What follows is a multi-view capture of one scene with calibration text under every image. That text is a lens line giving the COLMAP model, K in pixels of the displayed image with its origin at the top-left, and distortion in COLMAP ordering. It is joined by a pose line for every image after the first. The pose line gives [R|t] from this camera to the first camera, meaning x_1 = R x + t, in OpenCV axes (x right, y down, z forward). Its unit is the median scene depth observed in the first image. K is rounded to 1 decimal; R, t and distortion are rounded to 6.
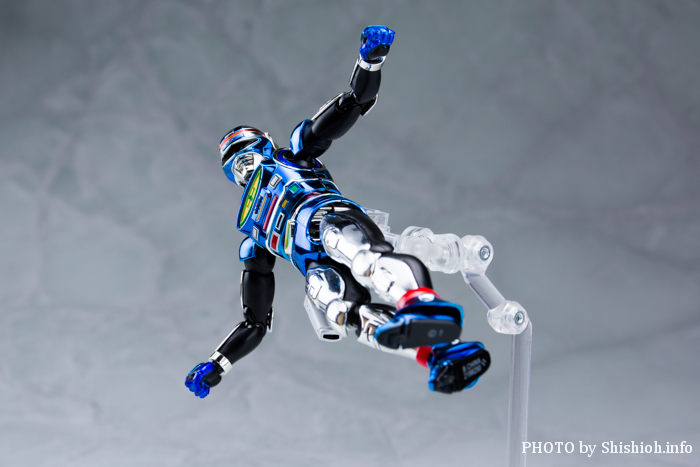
lens RADIAL K [[1463.6, 0, 350.0], [0, 1463.6, 233.5], [0, 0, 1]] dist [-0.024057, 0.184525]
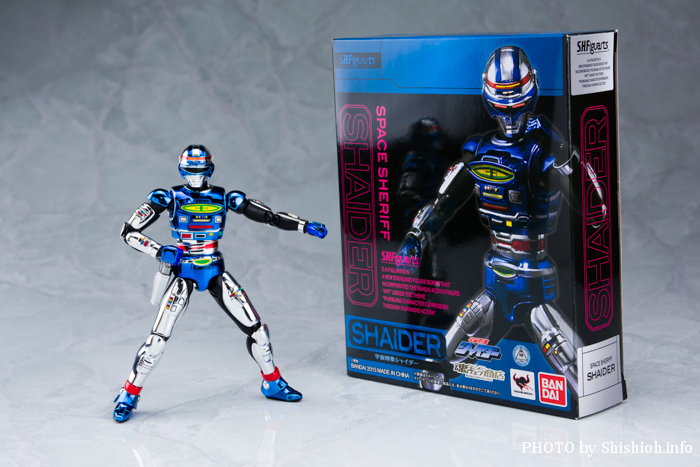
lens RADIAL K [[1463.6, 0, 350.0], [0, 1463.6, 233.5], [0, 0, 1]] dist [-0.024057, 0.184525]
pose [[0.999977, -0.000494, 0.006829, 0.005126], [0.000233, 0.999273, 0.038119, 0.016736], [-0.006843, -0.038116, 0.999250, -0.309830]]
